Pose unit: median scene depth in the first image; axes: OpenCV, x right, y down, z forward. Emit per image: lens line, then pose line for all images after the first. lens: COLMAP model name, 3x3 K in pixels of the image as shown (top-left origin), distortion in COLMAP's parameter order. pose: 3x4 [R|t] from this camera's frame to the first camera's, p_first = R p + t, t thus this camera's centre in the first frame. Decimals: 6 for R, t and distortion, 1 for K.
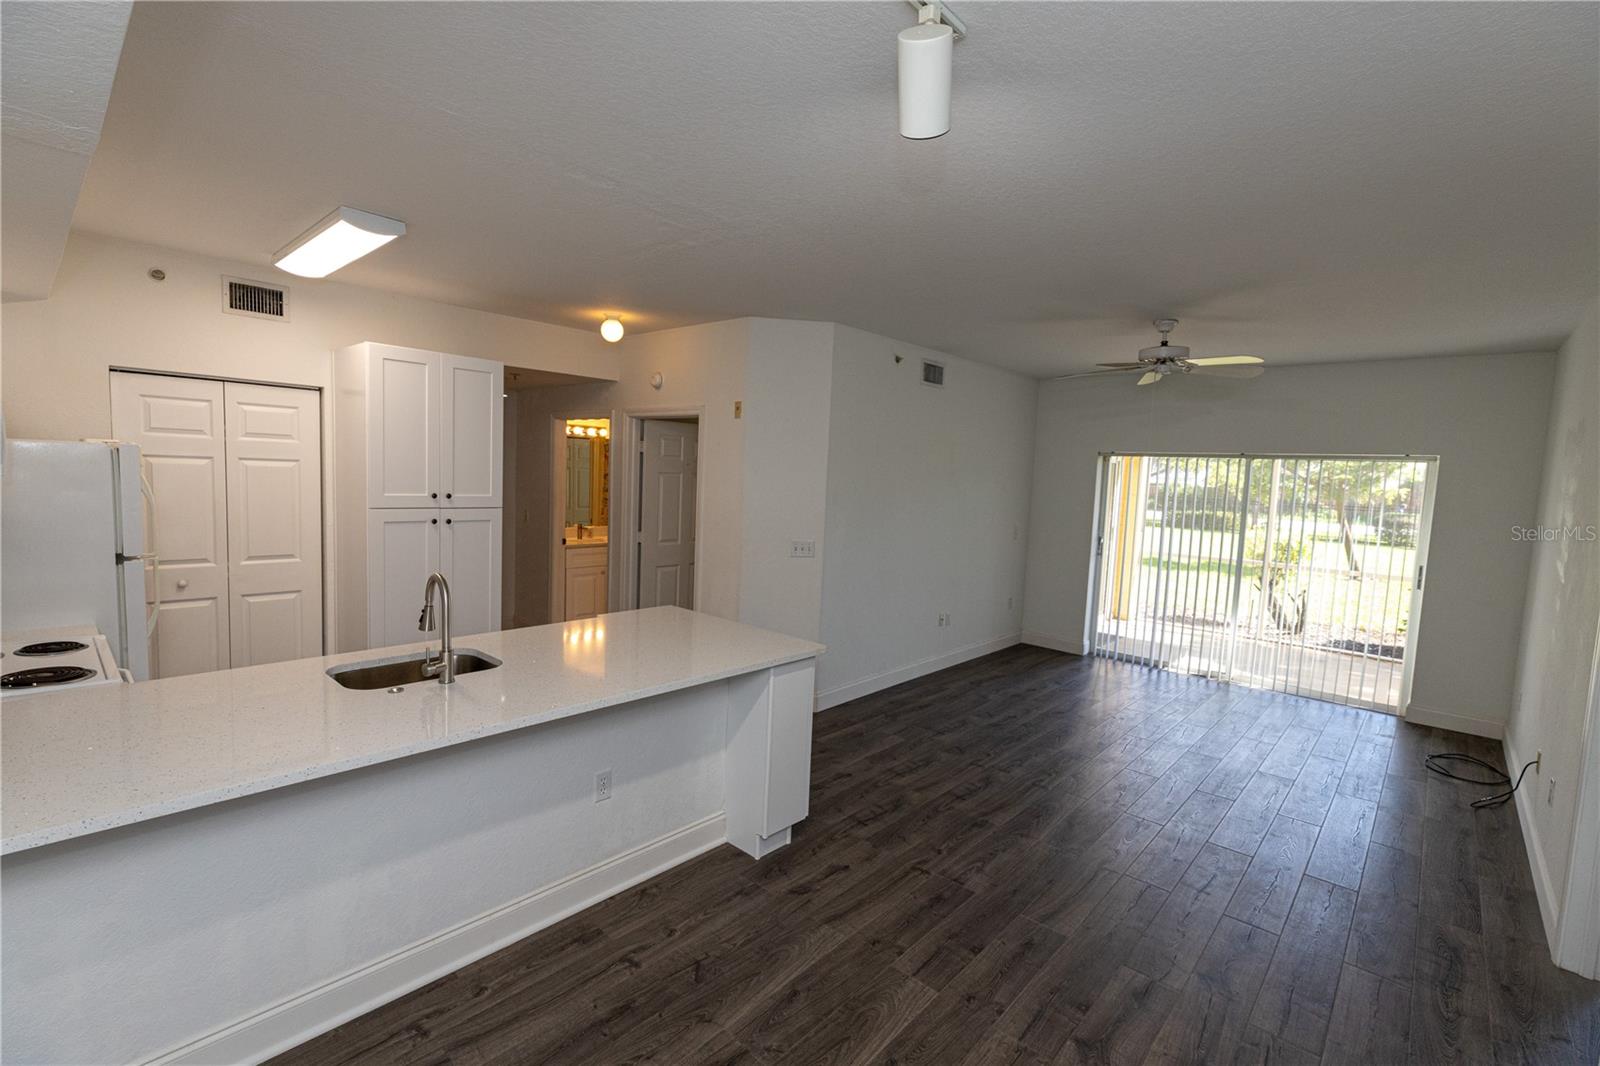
lens RADIAL K [[707.1, 0, 801.7], [0, 707.1, 533.4], [0, 0, 1]] dist [0.003160, 0.000345]
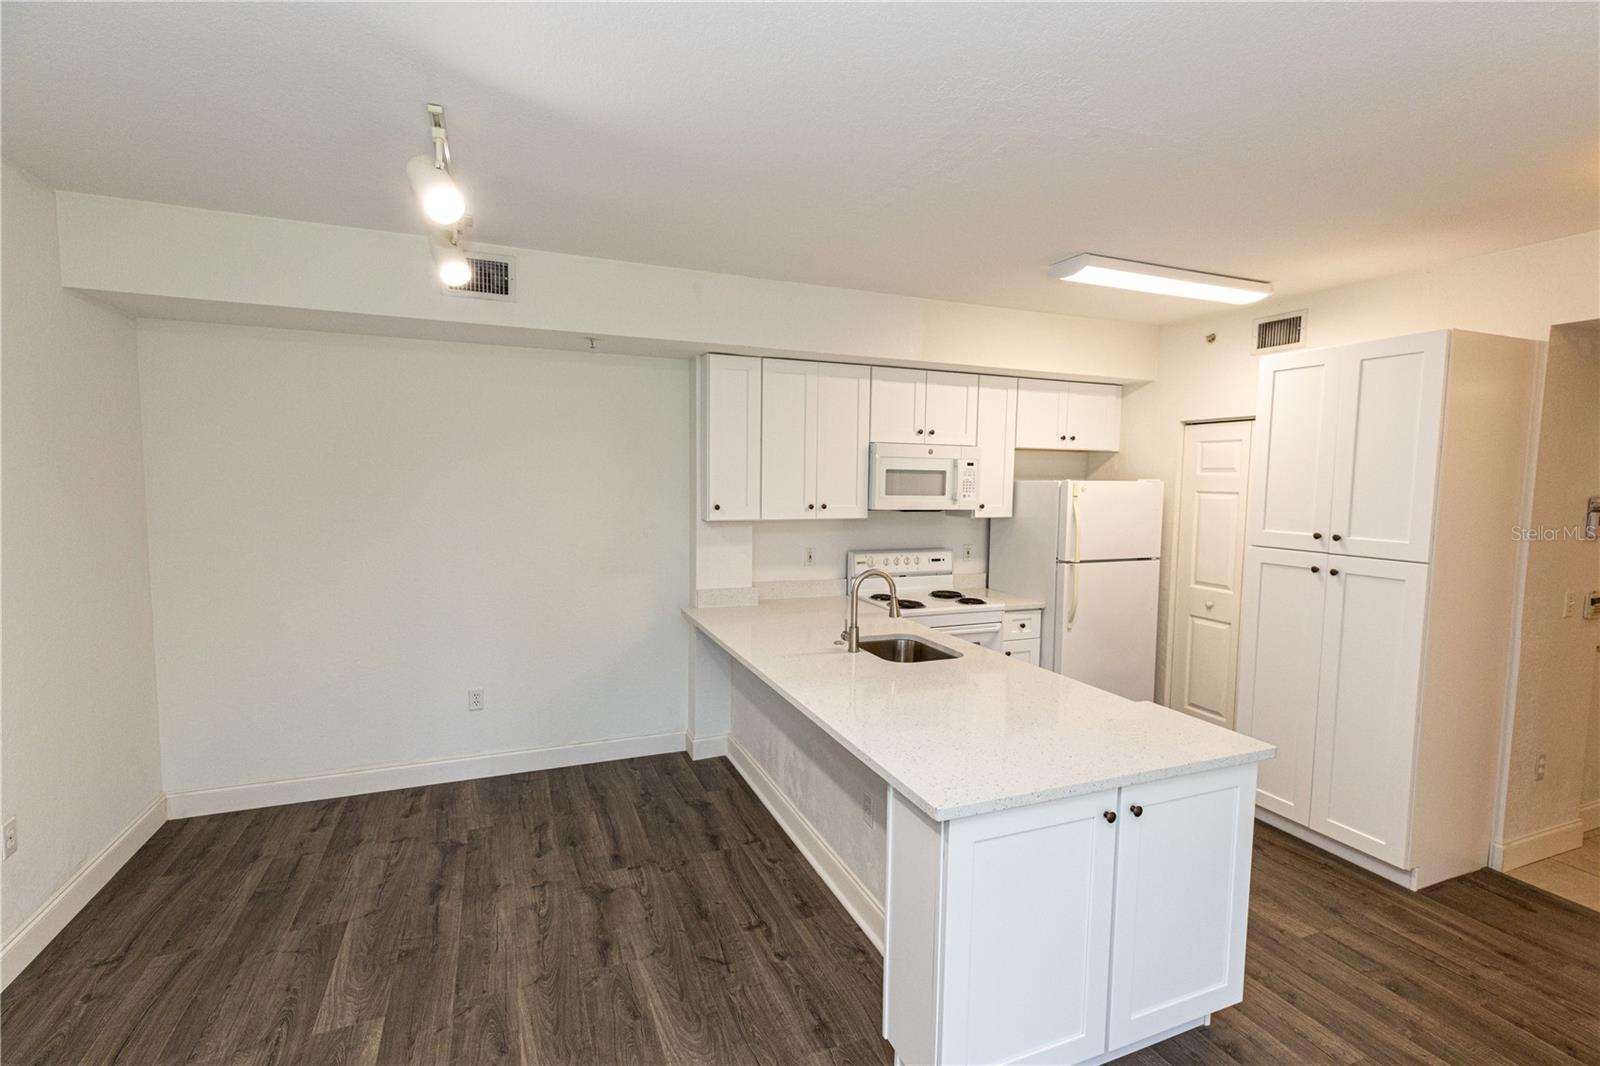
lens RADIAL K [[740.1, 0, 816.2], [0, 740.1, 532.9], [0, 0, 1]] dist [0.000749, -0.000055]
pose [[-0.422683, 0.019279, -0.906073, 0.422918], [-0.112311, 0.990953, 0.073479, -0.053731], [0.899292, 0.132820, -0.416693, 0.838096]]
